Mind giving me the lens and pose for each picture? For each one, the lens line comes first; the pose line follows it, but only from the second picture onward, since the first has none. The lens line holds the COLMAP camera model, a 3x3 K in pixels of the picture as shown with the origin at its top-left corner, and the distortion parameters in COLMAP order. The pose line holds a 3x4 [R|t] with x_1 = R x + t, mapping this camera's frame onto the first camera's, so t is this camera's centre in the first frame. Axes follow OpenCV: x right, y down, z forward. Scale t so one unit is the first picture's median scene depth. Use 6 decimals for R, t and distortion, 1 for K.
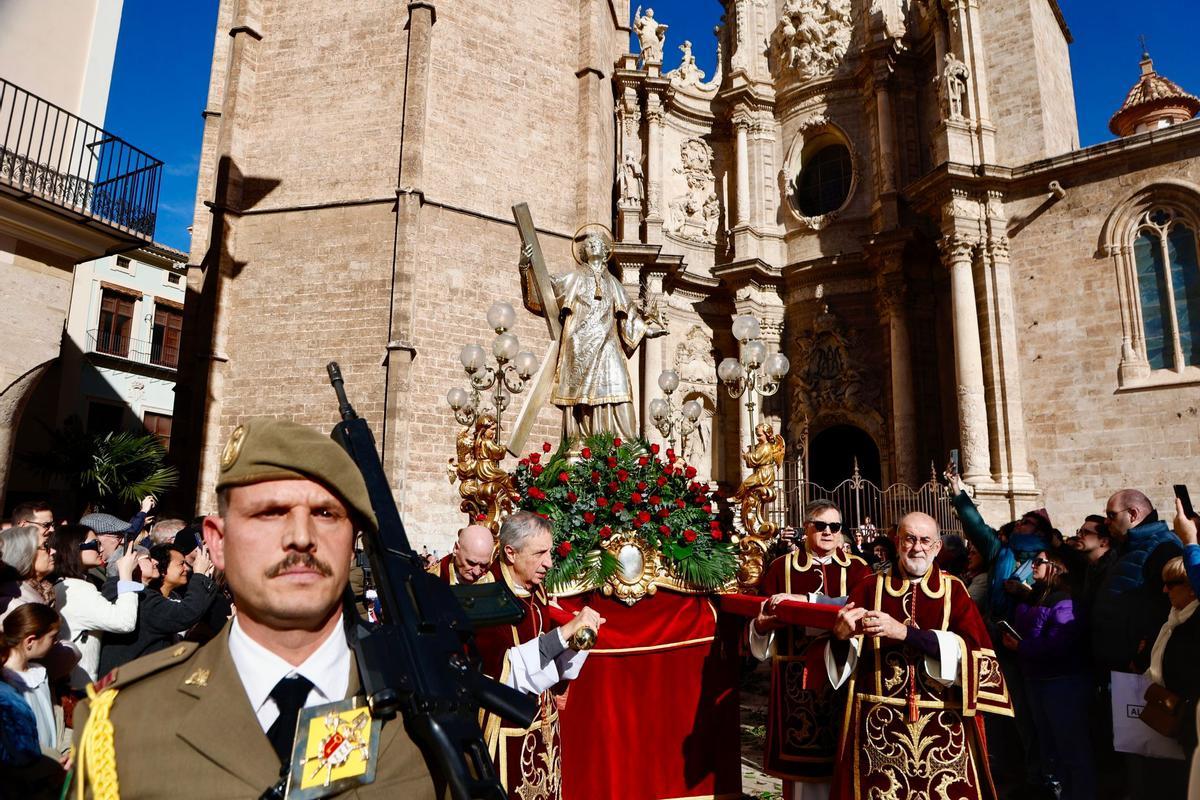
lens RADIAL K [[815.4, 0, 612.6], [0, 815.4, 401.8], [0, 0, 1]] dist [-0.068648, 0.033440]
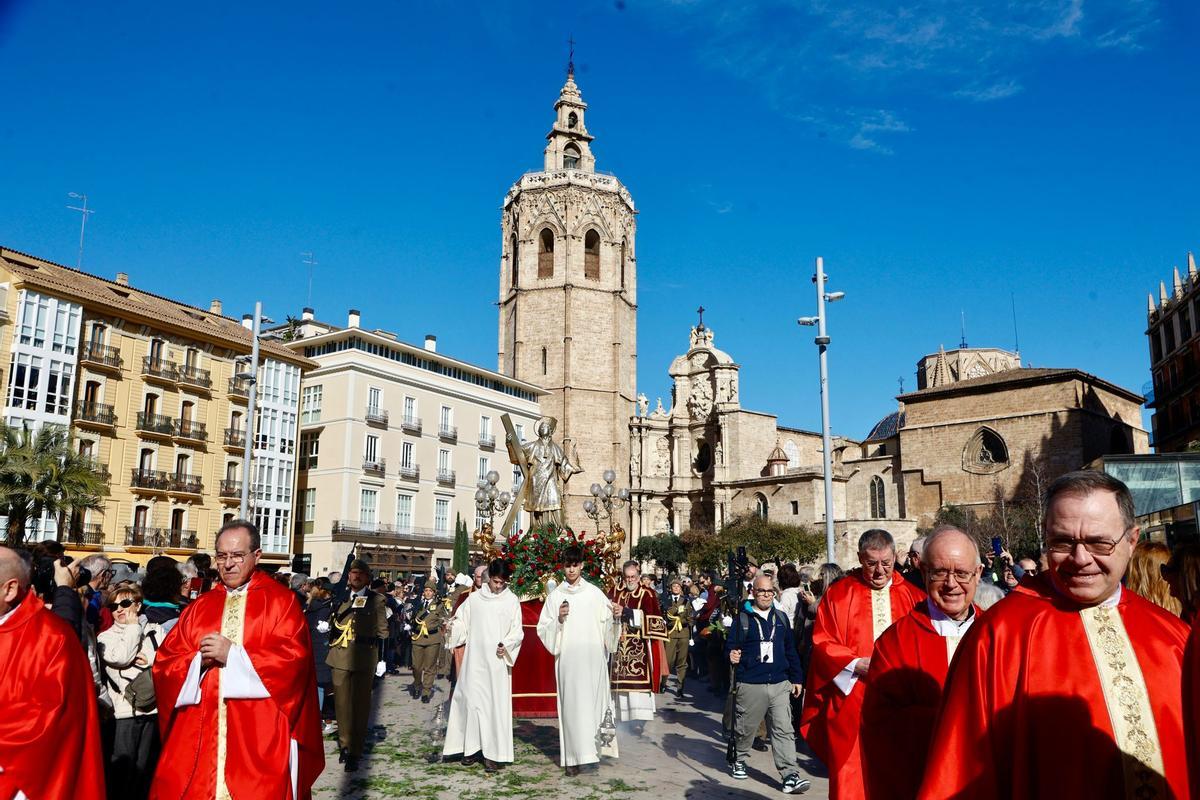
lens RADIAL K [[966.8, 0, 604.8], [0, 966.8, 400.9], [0, 0, 1]] dist [-0.036210, 0.073970]
pose [[0.987975, -0.035883, -0.150391, 0.552328], [0.033974, 0.999307, -0.015240, -0.550383], [0.150834, 0.009947, 0.988509, -3.067758]]
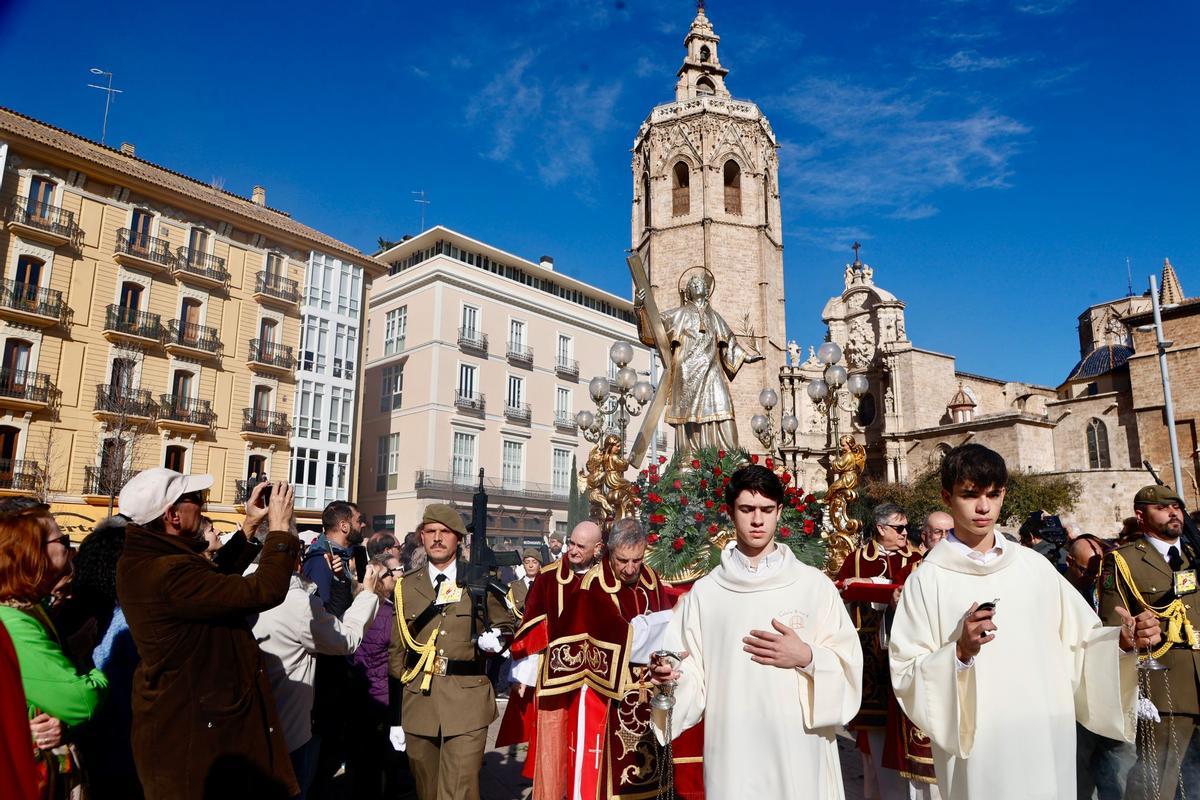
lens RADIAL K [[815.4, 0, 612.6], [0, 815.4, 401.8], [0, 0, 1]] dist [-0.068648, 0.033440]
pose [[0.953886, -0.062695, -0.293547, 0.315566], [0.059114, 0.998029, -0.021064, -0.371296], [0.294289, 0.002740, 0.955712, -2.072183]]
